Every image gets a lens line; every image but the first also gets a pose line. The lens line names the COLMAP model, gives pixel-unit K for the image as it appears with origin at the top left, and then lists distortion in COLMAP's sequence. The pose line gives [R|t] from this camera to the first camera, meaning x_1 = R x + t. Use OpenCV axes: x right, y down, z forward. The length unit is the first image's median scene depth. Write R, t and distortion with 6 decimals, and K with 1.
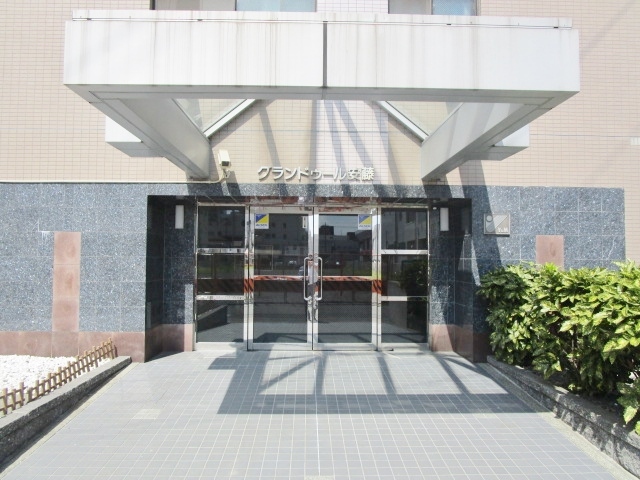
lens RADIAL K [[460.2, 0, 320.0], [0, 460.2, 239.0], [0, 0, 1]] dist [-0.008025, -0.003152]
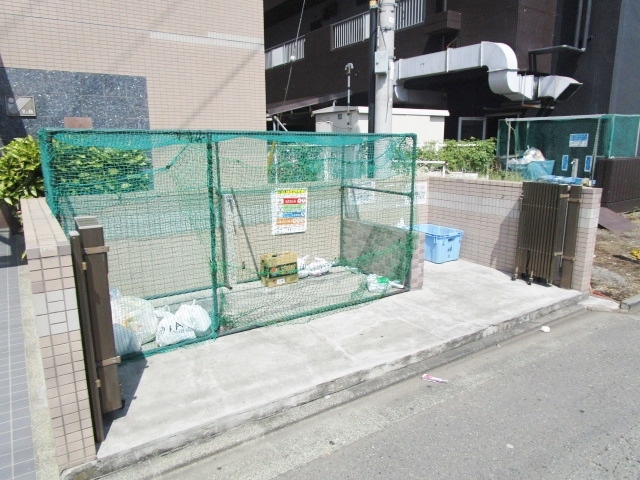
lens RADIAL K [[460.2, 0, 319.7], [0, 460.2, 240.6], [0, 0, 1]] dist [-0.008025, -0.003152]
pose [[0.854723, -0.121325, 0.504706, 0.401134], [0.007338, 0.975029, 0.221958, 0.040277], [-0.519032, -0.186009, 0.834270, -0.293124]]
